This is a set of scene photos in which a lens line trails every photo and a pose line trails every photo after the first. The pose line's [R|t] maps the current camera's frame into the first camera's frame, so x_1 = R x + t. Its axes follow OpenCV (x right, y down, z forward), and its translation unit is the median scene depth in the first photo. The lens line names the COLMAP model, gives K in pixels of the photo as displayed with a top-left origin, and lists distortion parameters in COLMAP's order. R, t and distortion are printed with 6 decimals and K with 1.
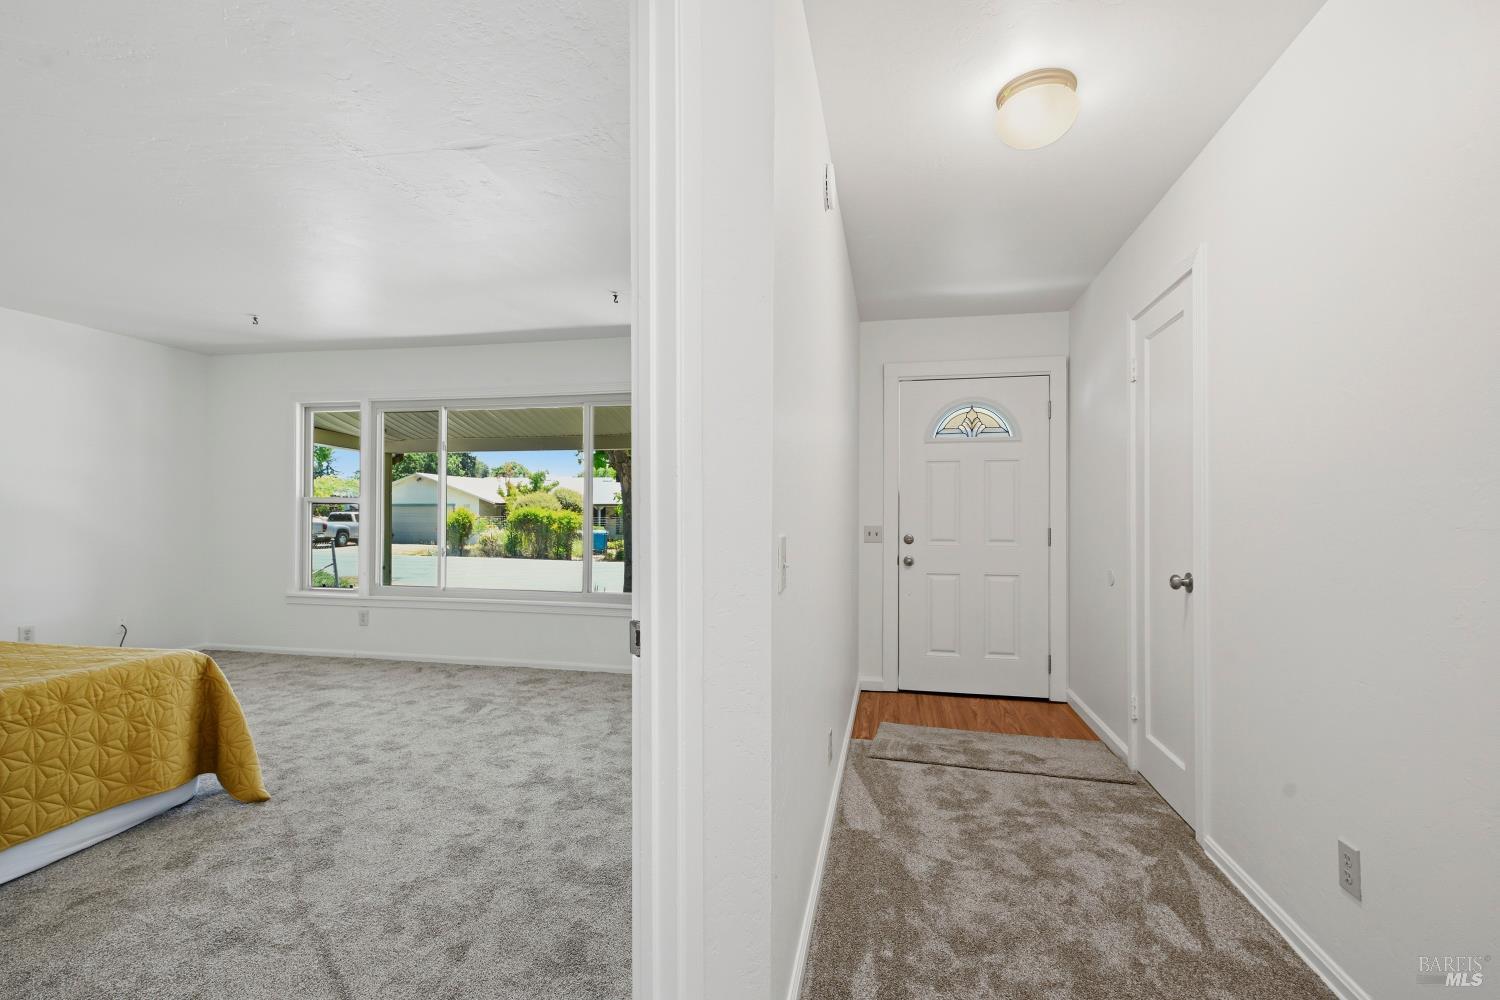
lens RADIAL K [[671.3, 0, 753.8], [0, 671.3, 509.0], [0, 0, 1]] dist [0.000910, 0.000010]
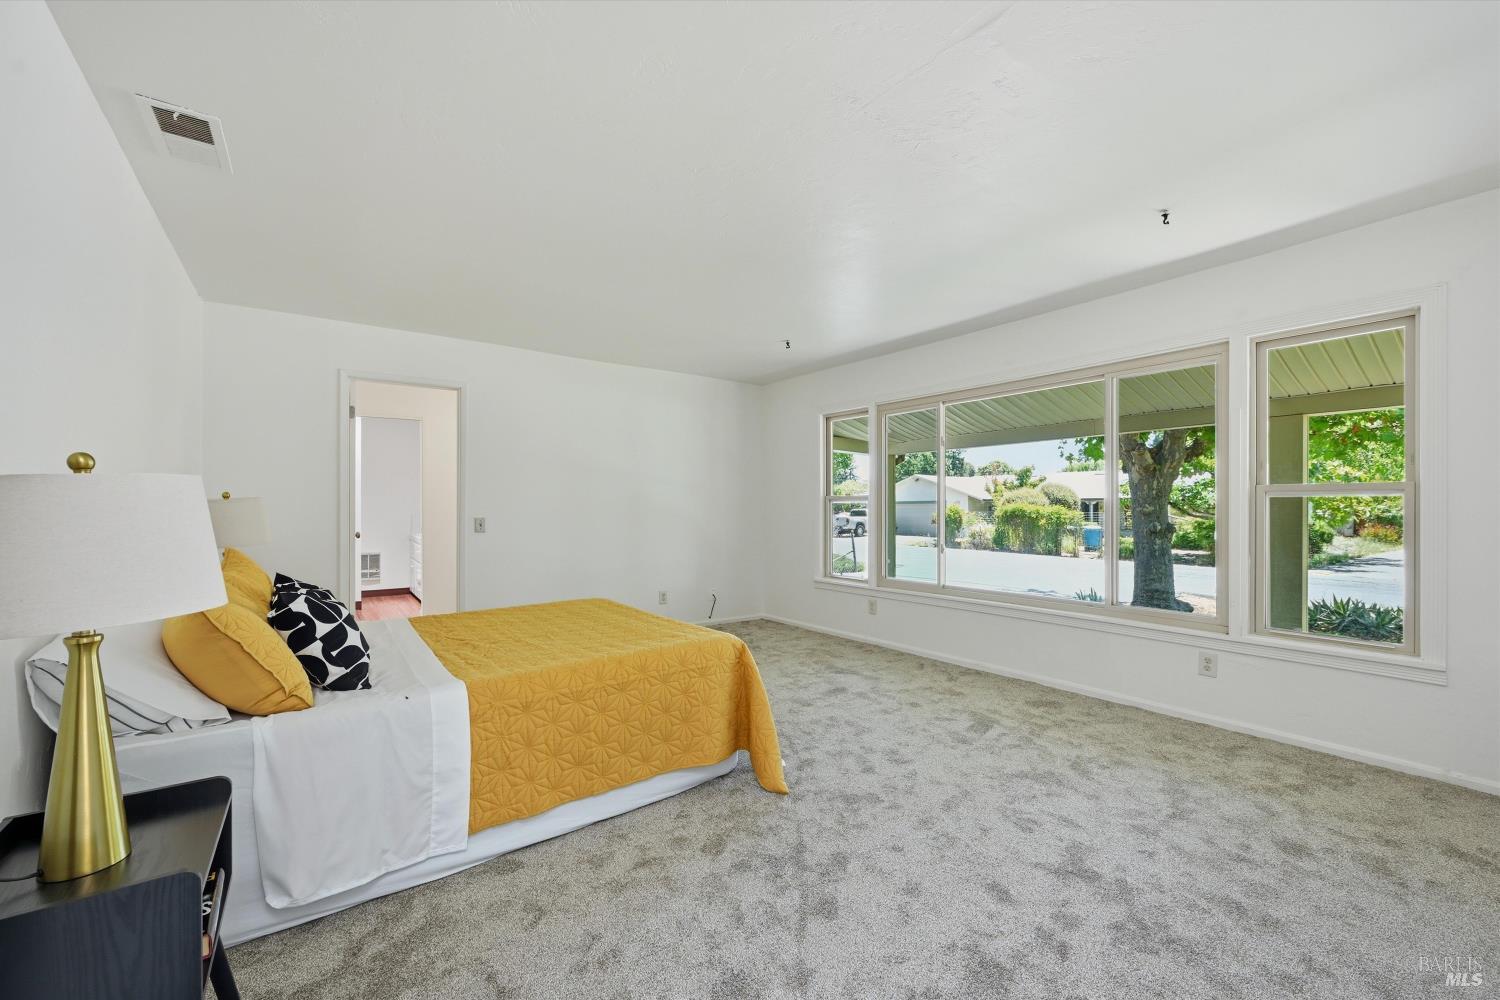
lens RADIAL K [[608.9, 0, 749.4], [0, 608.9, 507.7], [0, 0, 1]] dist [0.000710, 0.000023]
pose [[0.744916, -0.007515, -0.667116, -0.090023], [0.010409, 0.999946, 0.000358, 0.000428], [0.667078, -0.007211, 0.744953, 0.170187]]
